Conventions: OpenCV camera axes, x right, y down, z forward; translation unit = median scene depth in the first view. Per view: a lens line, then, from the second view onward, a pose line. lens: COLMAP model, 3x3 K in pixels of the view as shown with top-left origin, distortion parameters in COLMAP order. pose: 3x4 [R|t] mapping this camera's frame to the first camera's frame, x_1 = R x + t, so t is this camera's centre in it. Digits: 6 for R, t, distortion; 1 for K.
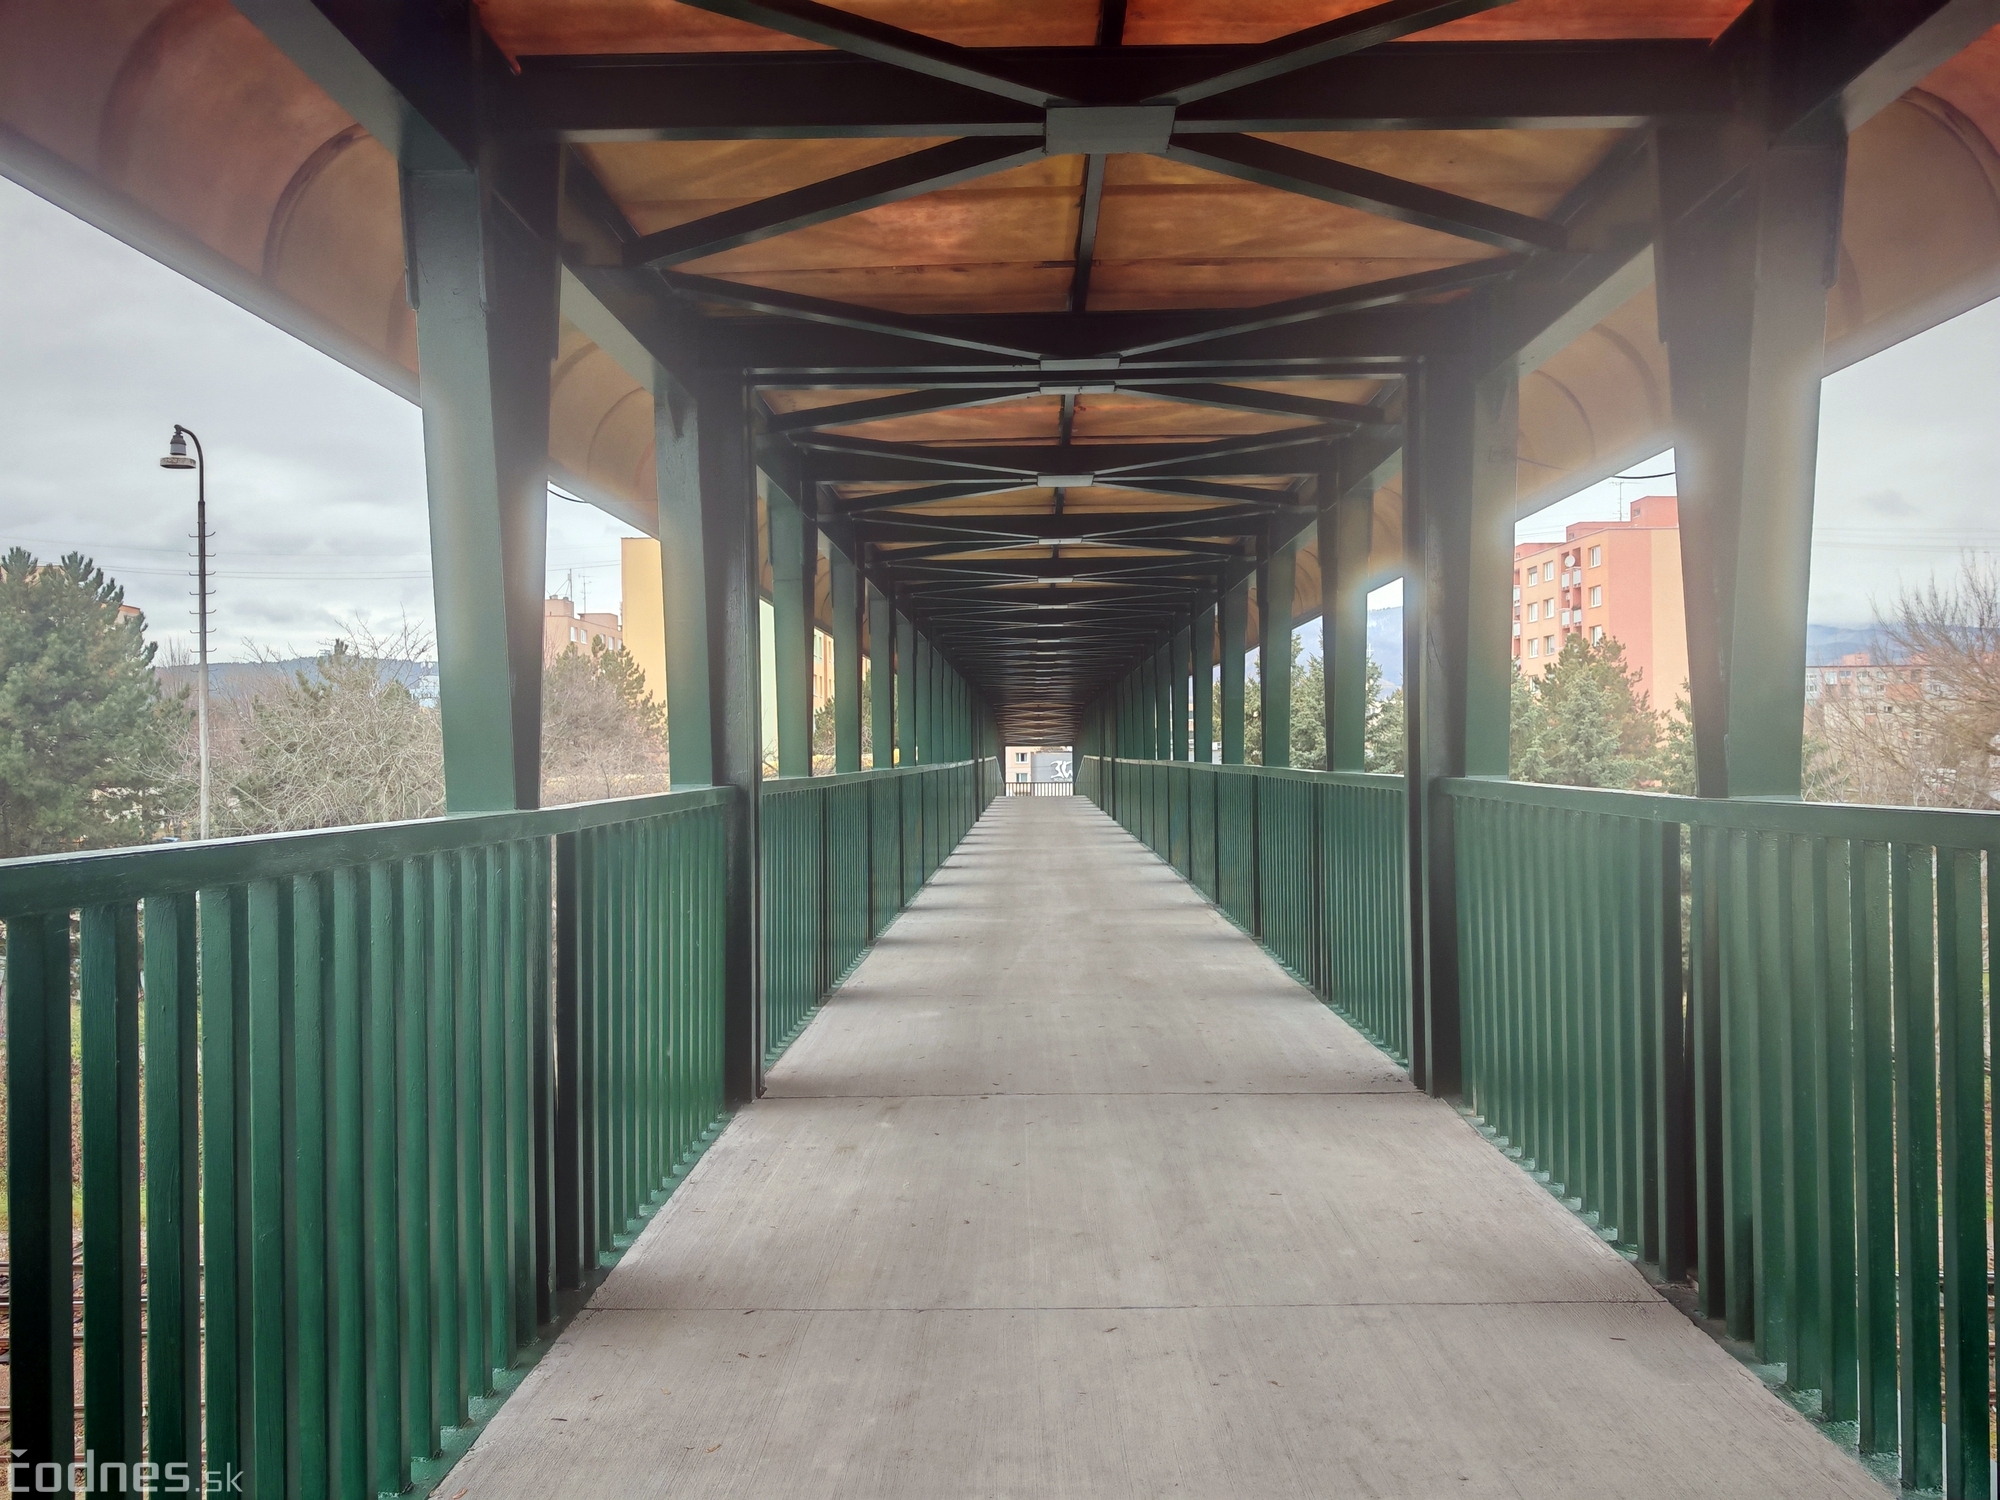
lens RADIAL K [[1661.2, 0, 1000.0], [0, 1661.2, 750.0], [0, 0, 1]] dist [0.037969, -0.073054]
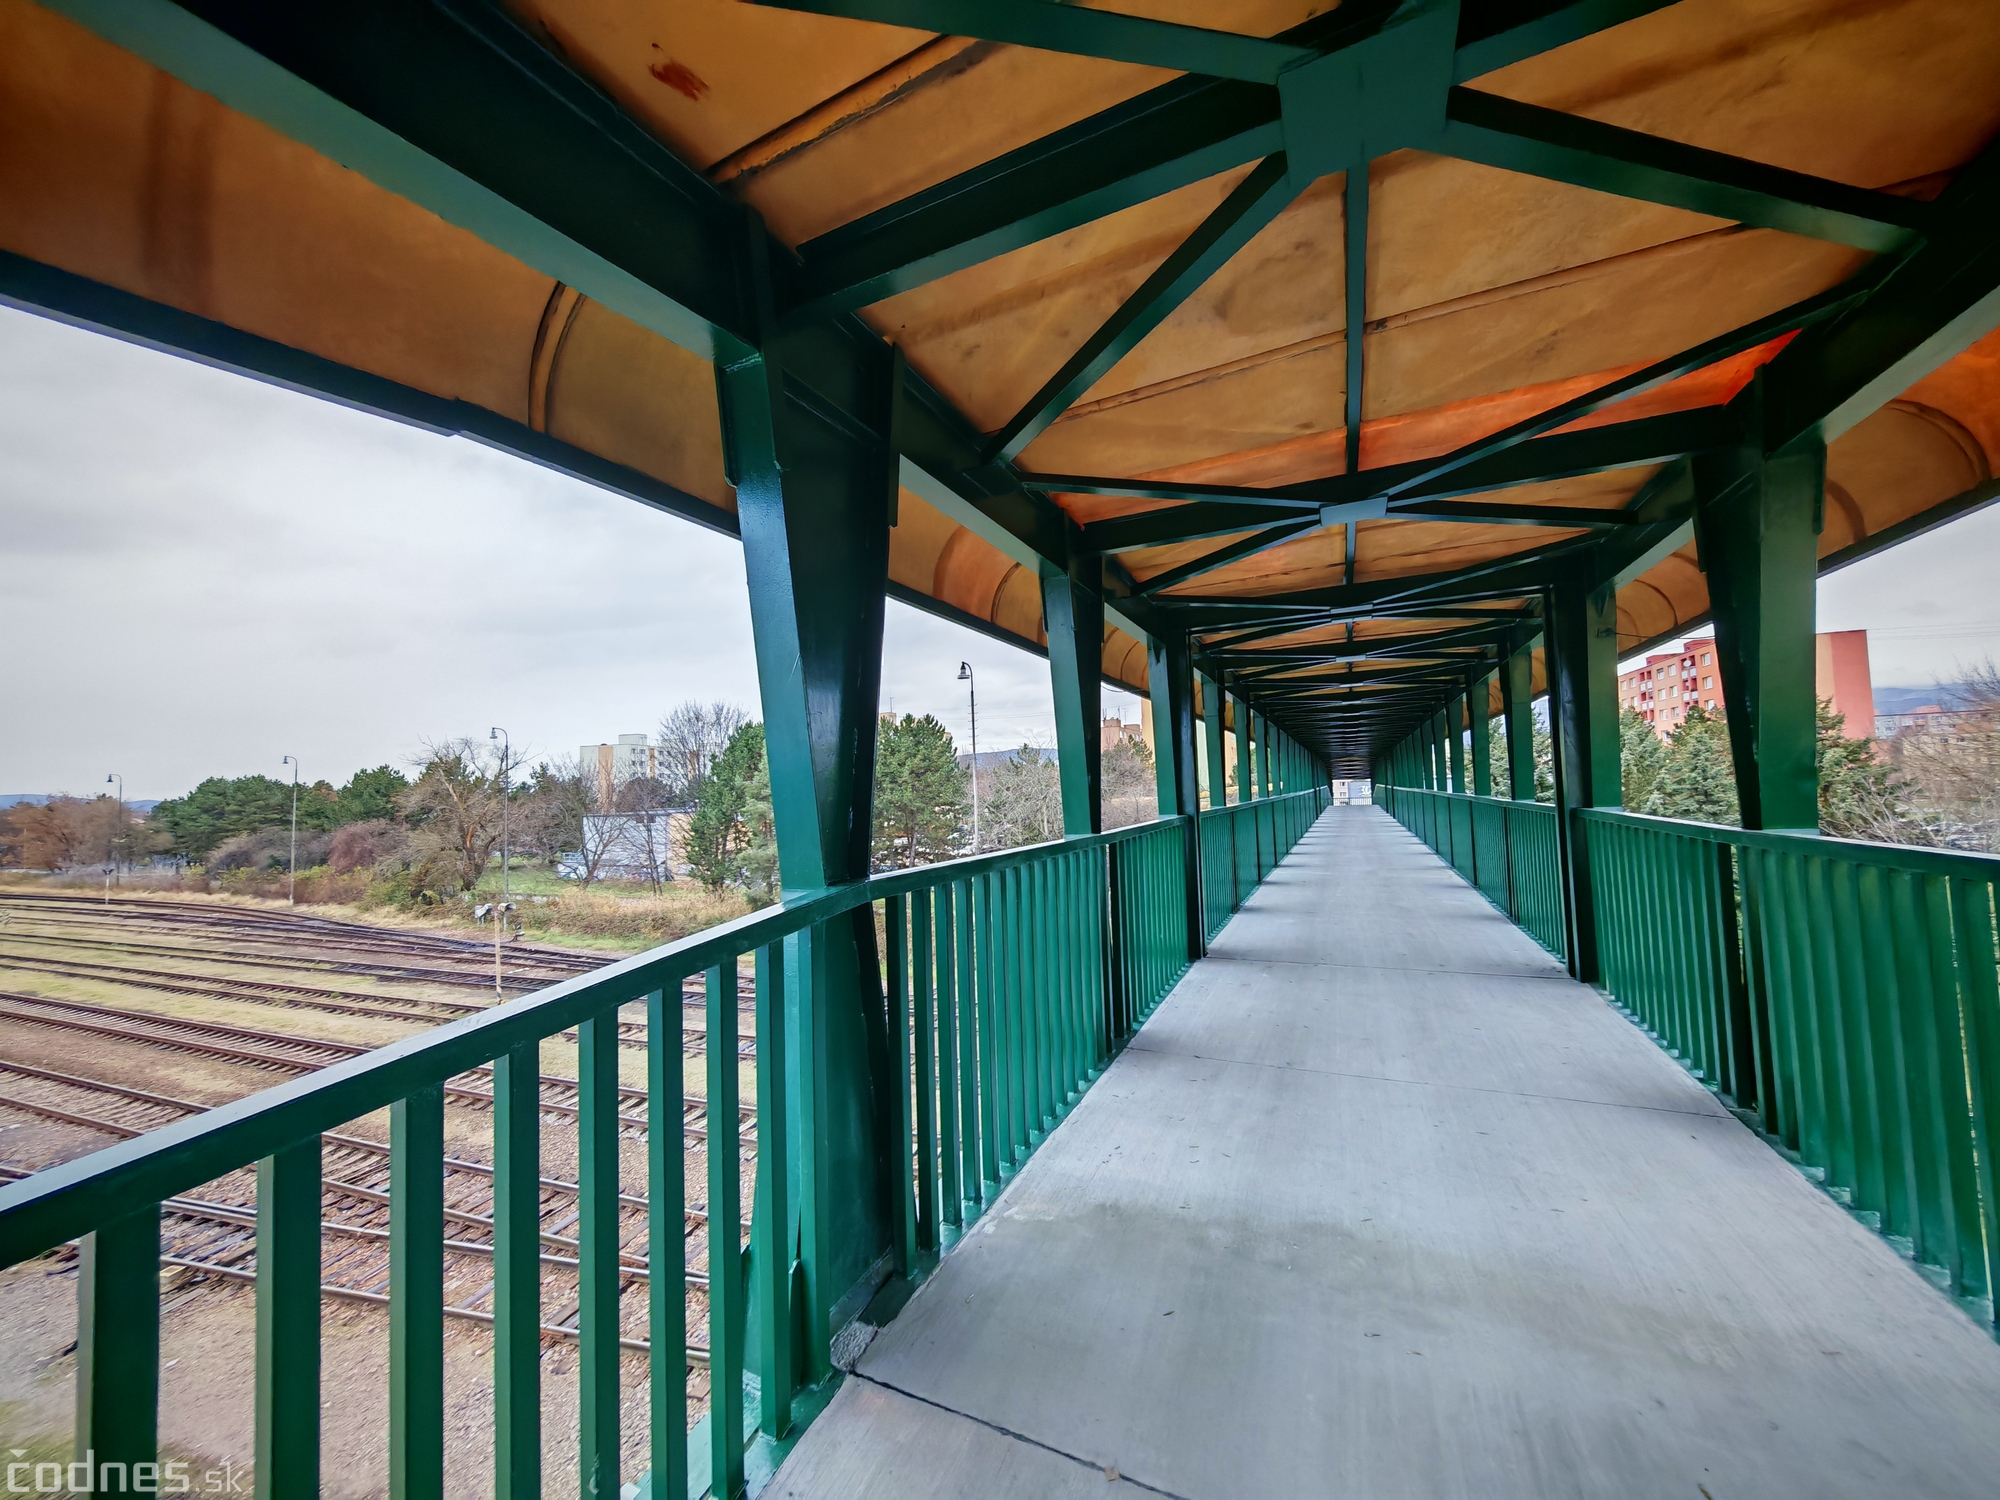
lens RADIAL K [[752.5, 0, 988.4], [0, 752.5, 756.0], [0, 0, 1]] dist [-0.001879, -0.000325]
pose [[0.909616, -0.038194, -0.413690, 0.019931], [0.023255, 0.998885, -0.041088, -0.025755], [0.414798, 0.027754, 0.909490, -0.036926]]
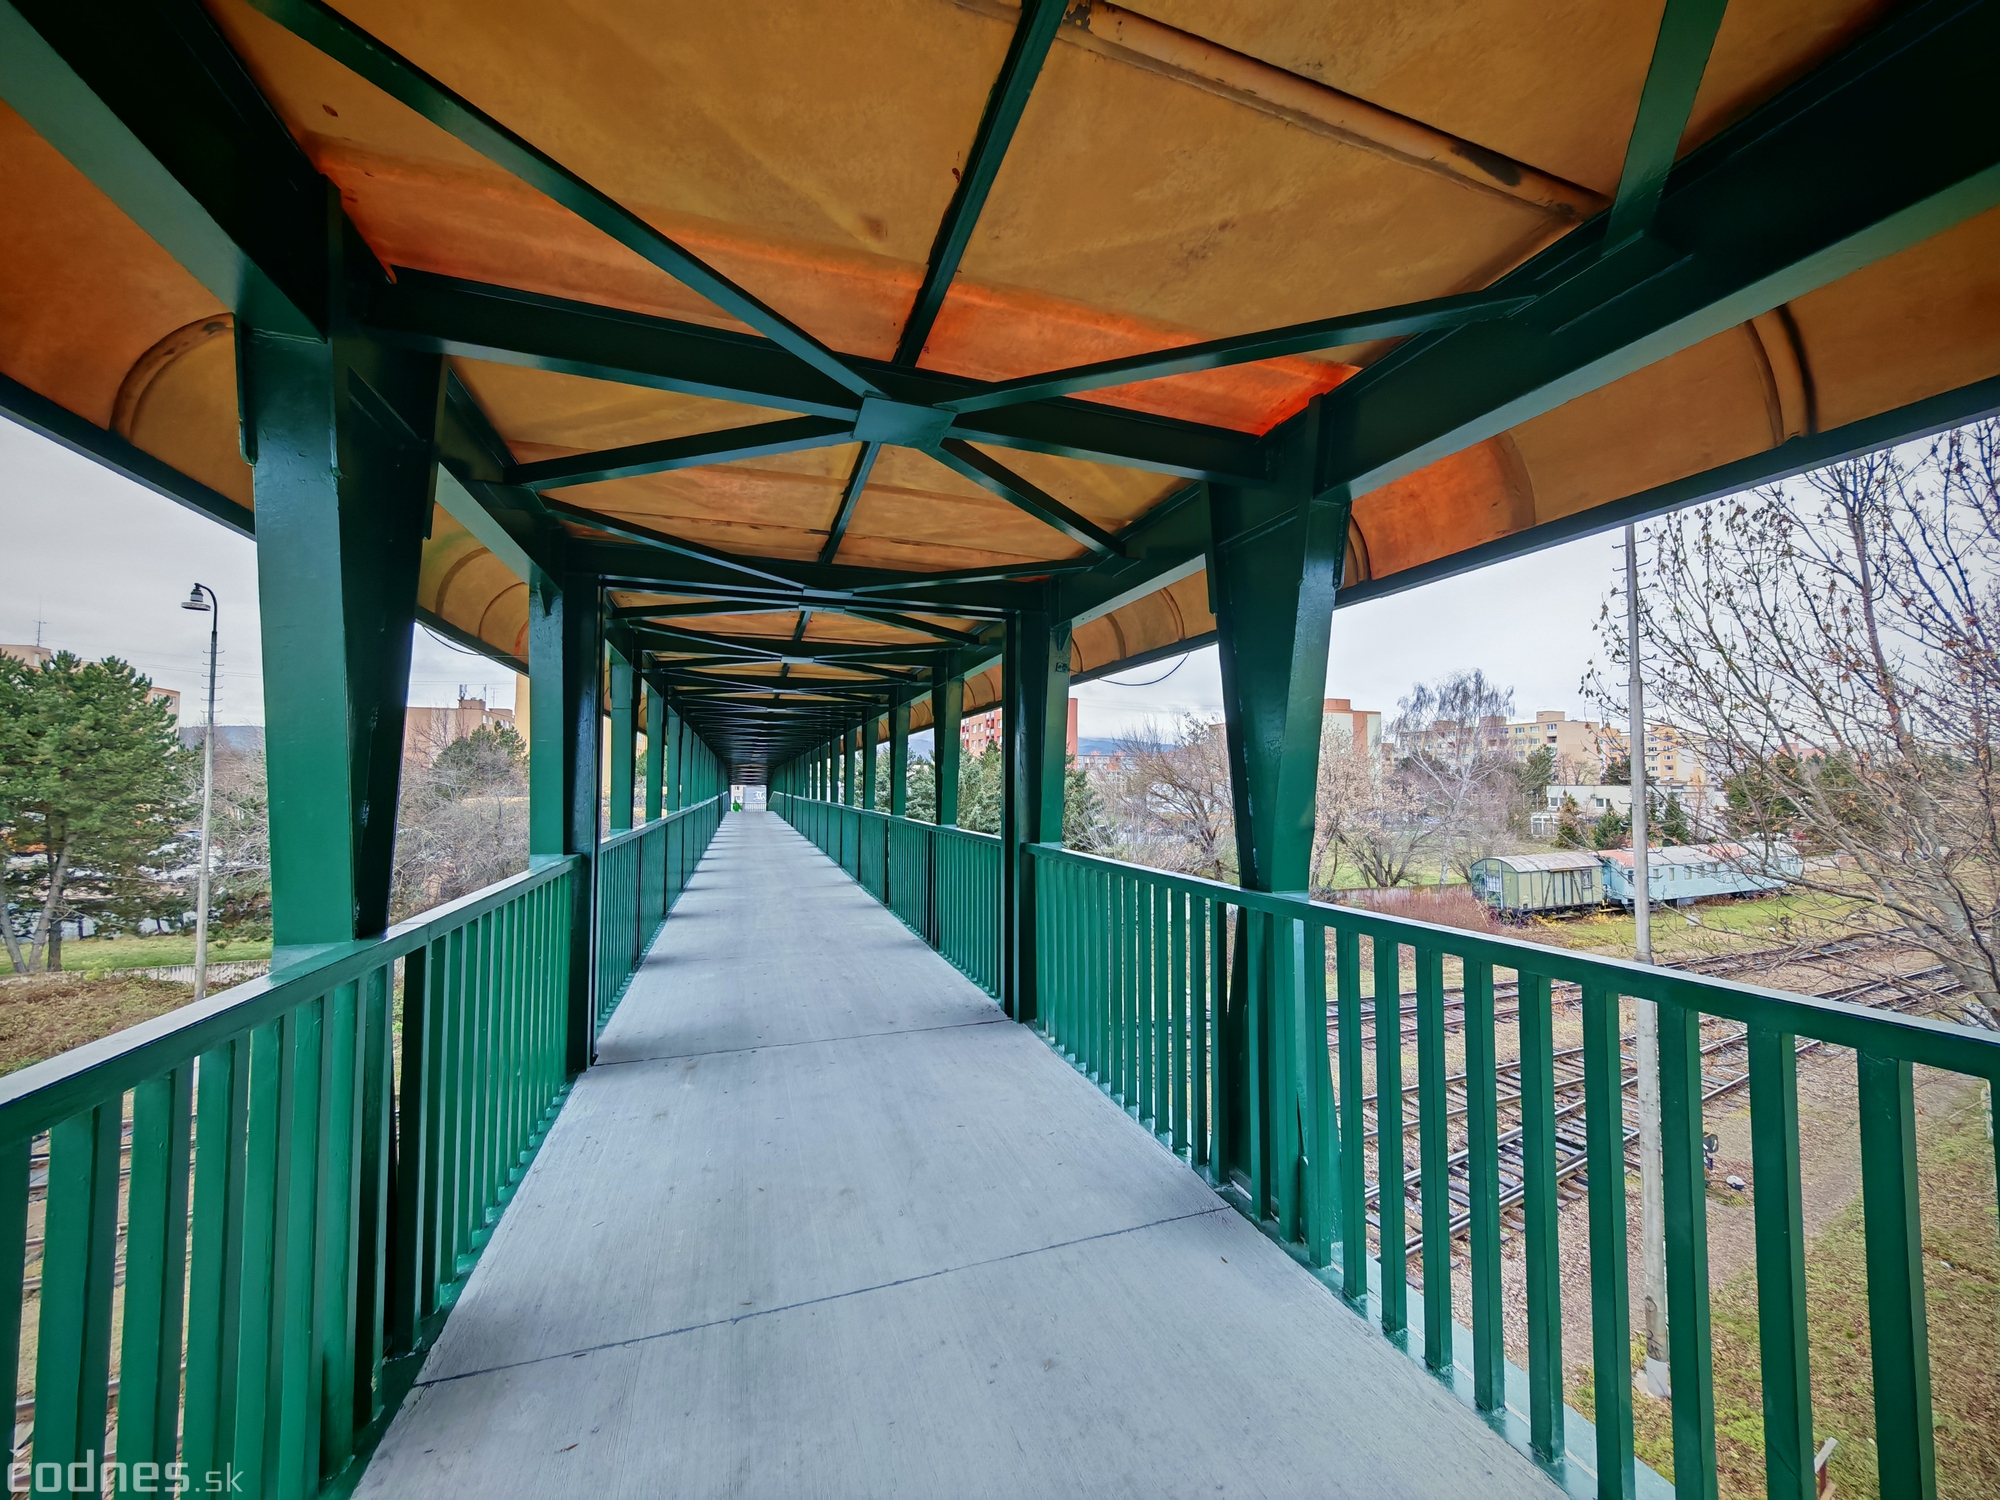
lens RADIAL K [[742.1, 0, 996.1], [0, 742.1, 754.0], [0, 0, 1]] dist [-0.000154, 0.000129]
pose [[0.937927, 0.029309, 0.345592, -0.052263], [-0.015804, 0.999000, -0.041831, -0.052068], [-0.346472, 0.033773, 0.937452, 0.295012]]
